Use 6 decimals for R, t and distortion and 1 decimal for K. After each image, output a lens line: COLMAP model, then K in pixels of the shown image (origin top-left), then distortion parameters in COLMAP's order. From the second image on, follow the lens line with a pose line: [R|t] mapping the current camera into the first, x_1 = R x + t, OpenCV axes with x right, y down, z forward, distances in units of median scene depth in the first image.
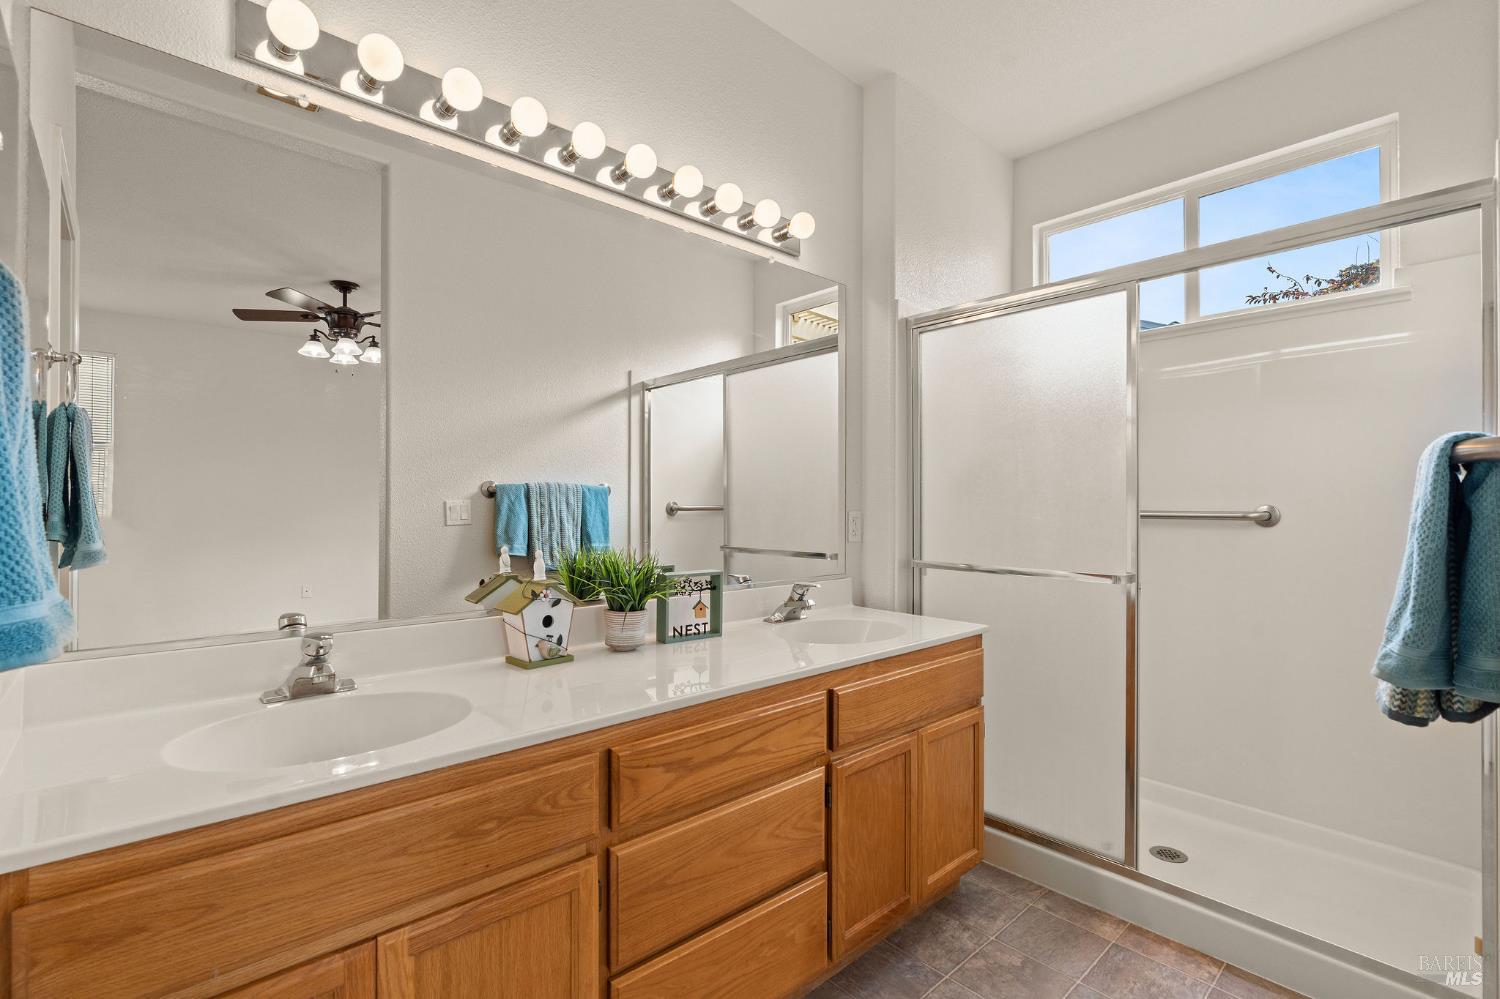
lens RADIAL K [[675.3, 0, 746.8], [0, 675.3, 507.1], [0, 0, 1]] dist [-0.009474, 0.002433]
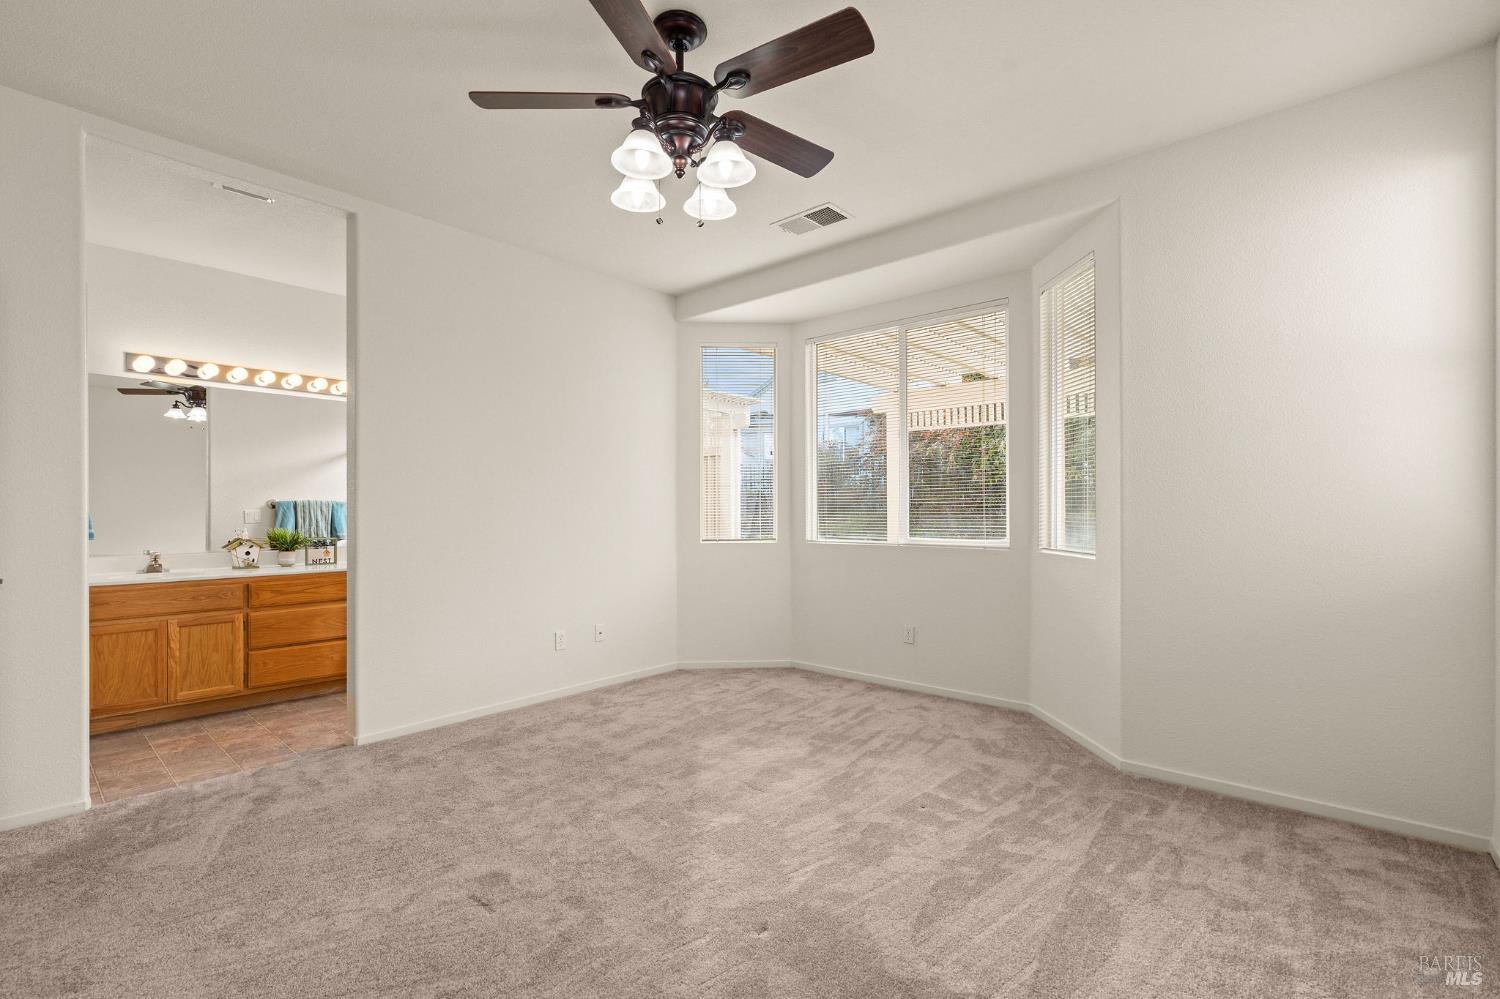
lens RADIAL K [[675.3, 0, 753.8], [0, 675.3, 502.6], [0, 0, 1]] dist [-0.009474, 0.002433]
pose [[0.993310, -0.006808, 0.115279, 0.729938], [0.008291, 0.999889, -0.012391, 0.004035], [-0.115182, 0.013264, 0.993256, -1.004601]]
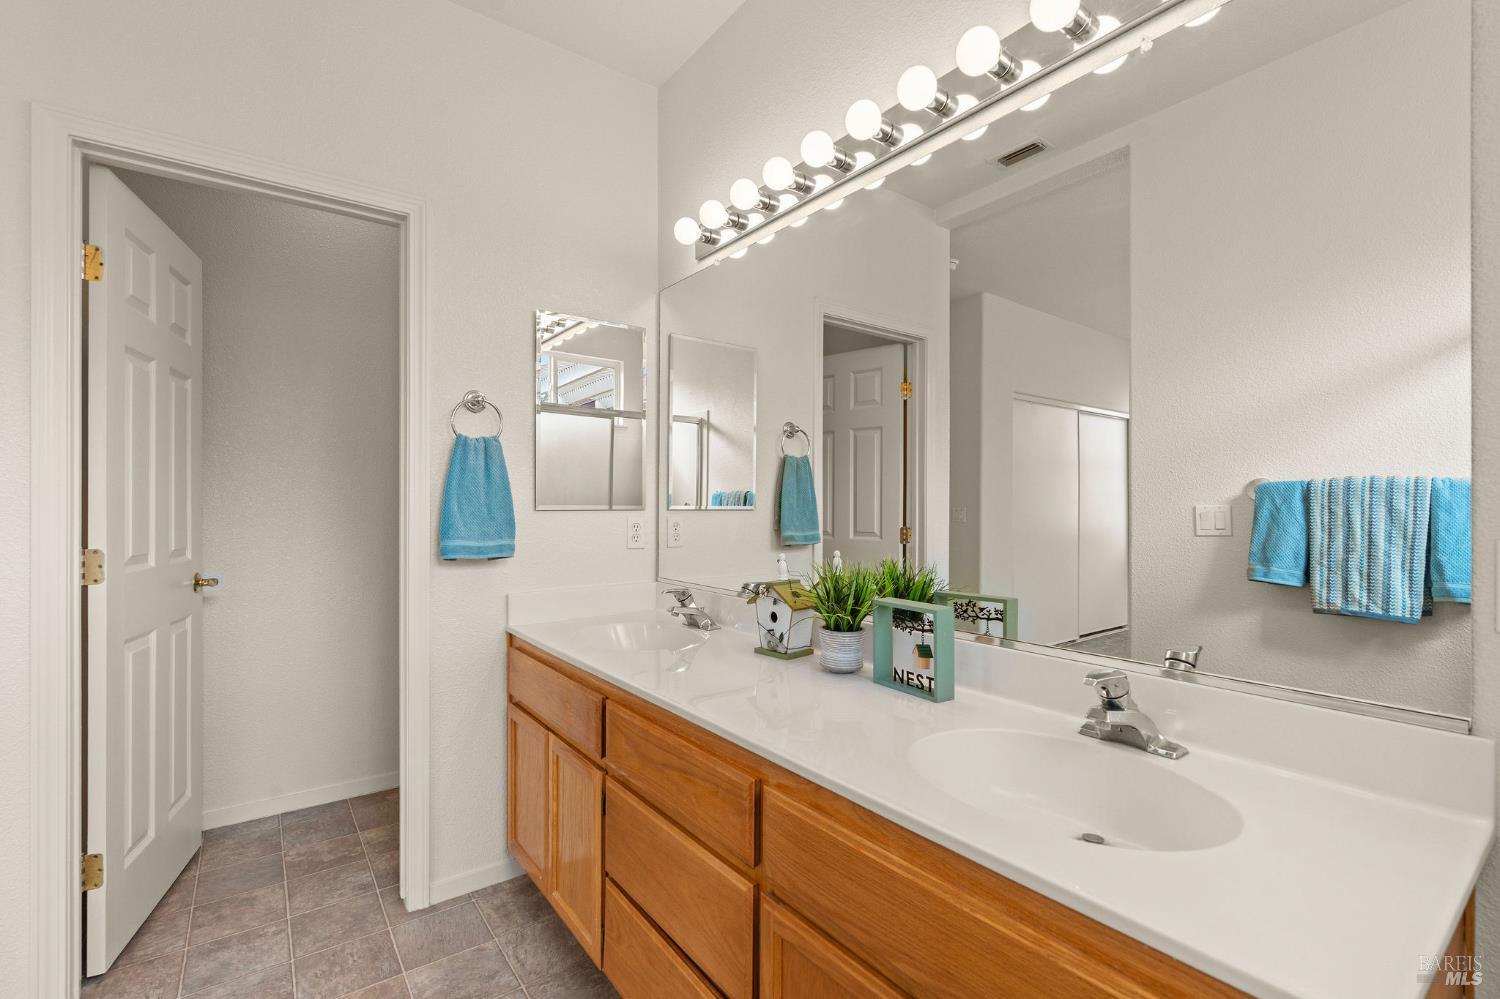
lens RADIAL K [[675.3, 0, 753.4], [0, 675.3, 504.5], [0, 0, 1]] dist [-0.009474, 0.002433]
pose [[-0.087771, -0.002838, -0.996137, 0.400597], [-0.003614, 0.999990, -0.002530, -0.006808], [0.996134, 0.003378, -0.087780, 0.518165]]
